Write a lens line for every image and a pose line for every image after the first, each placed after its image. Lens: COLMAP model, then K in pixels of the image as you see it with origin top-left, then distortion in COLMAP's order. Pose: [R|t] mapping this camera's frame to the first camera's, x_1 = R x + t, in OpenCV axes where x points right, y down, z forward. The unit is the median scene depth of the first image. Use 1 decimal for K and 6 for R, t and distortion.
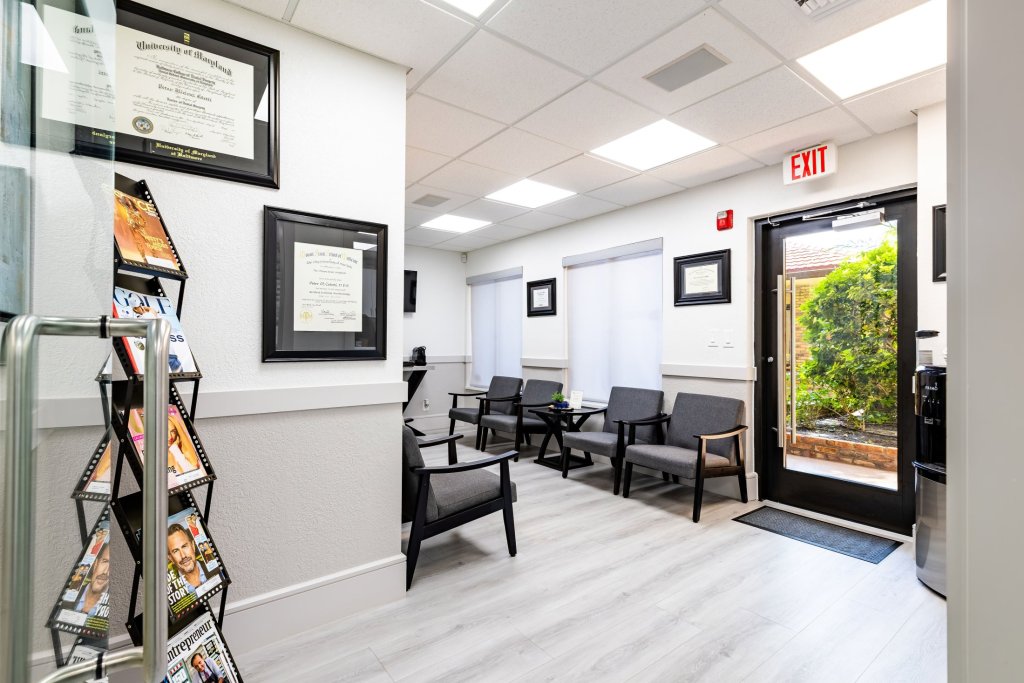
lens RADIAL K [[466.2, 0, 486.7], [0, 466.2, 340.3], [0, 0, 1]] dist [0.000367, 0.000131]
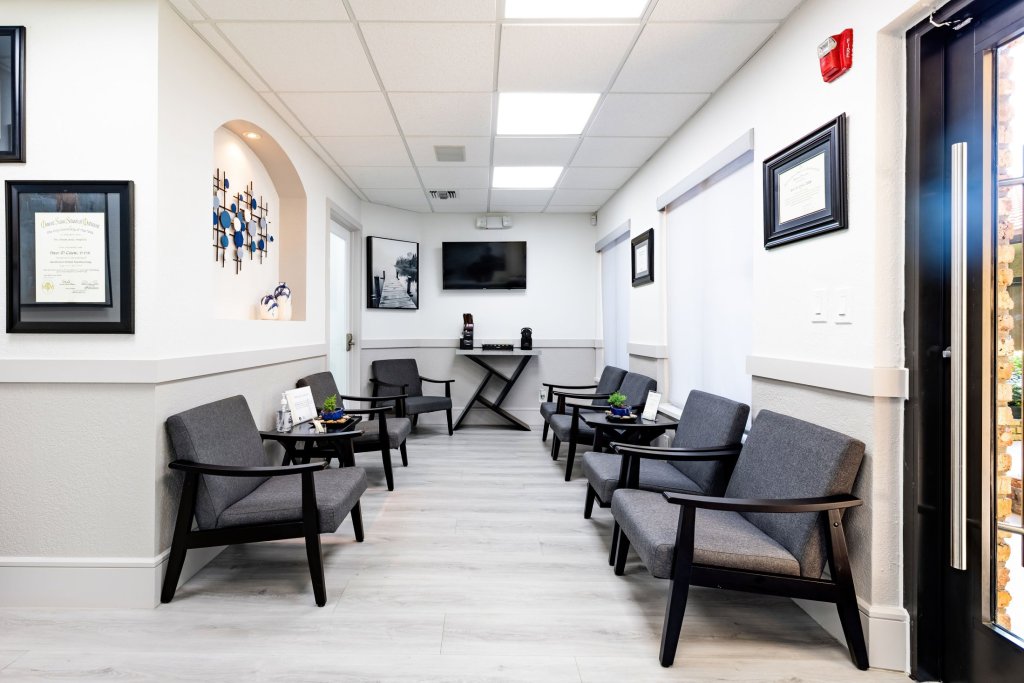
lens RADIAL K [[472.0, 0, 464.4], [0, 472.0, 327.3], [0, 0, 1]] dist [-0.002381, -0.000519]
pose [[0.807289, 0.000709, -0.590156, 0.503297], [0.001182, 0.999995, 0.002819, 0.017232], [0.590156, -0.002973, 0.807284, 0.399745]]
